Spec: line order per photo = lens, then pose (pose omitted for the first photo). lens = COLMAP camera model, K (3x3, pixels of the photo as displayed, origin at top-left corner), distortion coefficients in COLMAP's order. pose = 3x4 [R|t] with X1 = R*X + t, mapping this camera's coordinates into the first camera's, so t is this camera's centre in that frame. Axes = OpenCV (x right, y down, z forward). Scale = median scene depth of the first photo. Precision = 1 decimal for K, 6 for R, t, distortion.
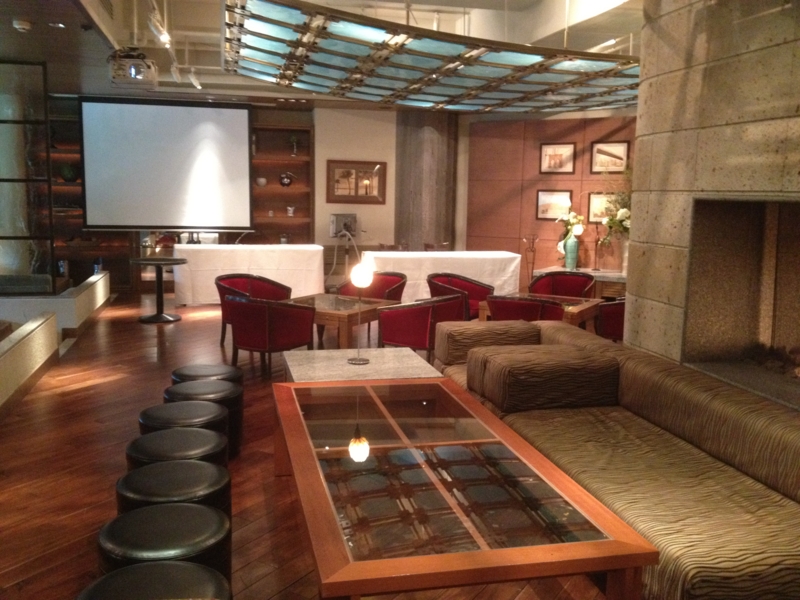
lens RADIAL K [[773.7, 0, 400.2], [0, 773.7, 300.6], [0, 0, 1]] dist [0.026152, 0.000000]
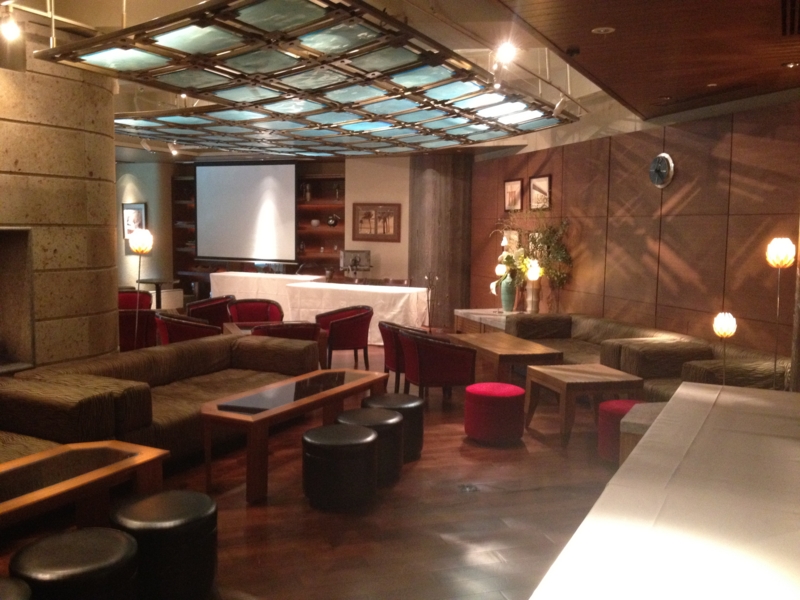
lens RADIAL K [[773.7, 0, 399.9], [0, 773.7, 299.1], [0, 0, 1]] dist [0.026152, 0.000000]
pose [[0.769962, 0.051996, -0.635968, 0.689806], [-0.087504, 0.995862, -0.024520, -0.019421], [0.632061, 0.074530, 0.771326, 0.176939]]
